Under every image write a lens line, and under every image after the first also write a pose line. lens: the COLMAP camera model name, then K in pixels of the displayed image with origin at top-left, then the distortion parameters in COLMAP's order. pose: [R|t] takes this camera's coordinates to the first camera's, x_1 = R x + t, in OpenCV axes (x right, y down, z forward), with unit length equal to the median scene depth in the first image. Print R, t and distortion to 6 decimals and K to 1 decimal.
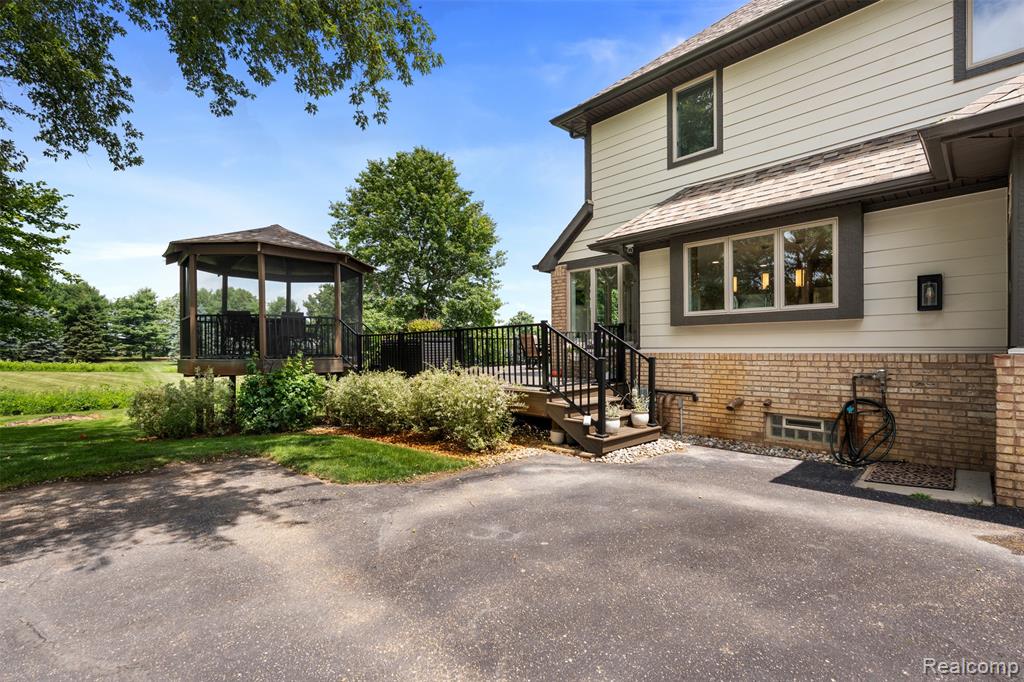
lens RADIAL K [[453.7, 0, 514.1], [0, 453.7, 348.7], [0, 0, 1]] dist [0.000954, 0.000134]
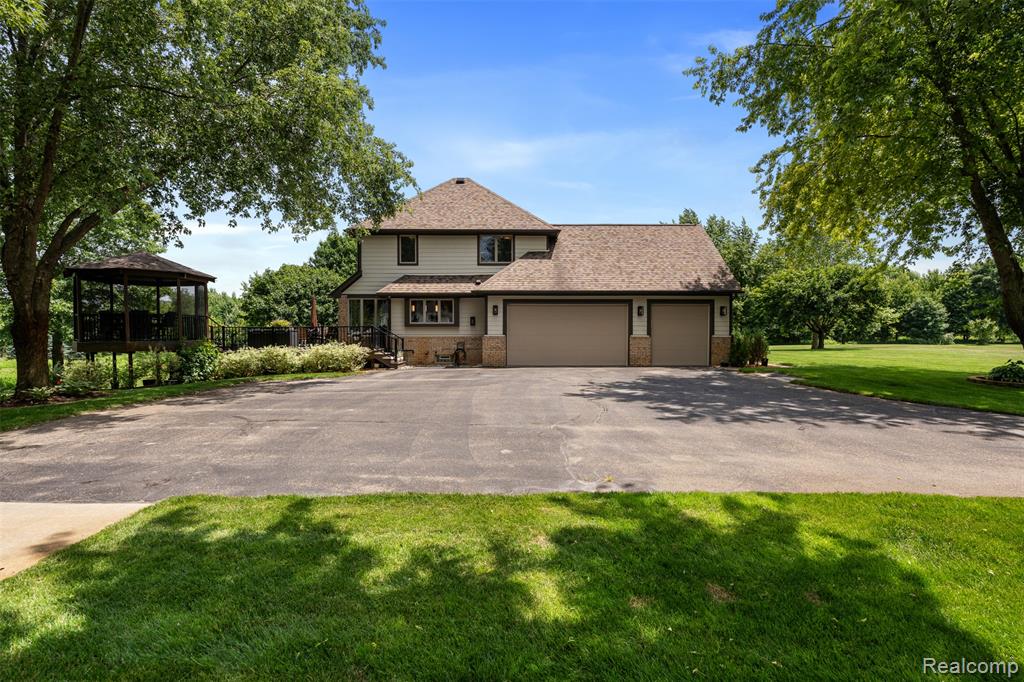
lens RADIAL K [[474.6, 0, 512.3], [0, 474.6, 339.7], [0, 0, 1]] dist [0.002356, -0.000441]
pose [[0.677281, -0.005176, 0.735706, -1.605522], [-0.002663, 0.999951, 0.009487, -0.001211], [-0.735719, -0.008385, 0.677235, -1.743746]]
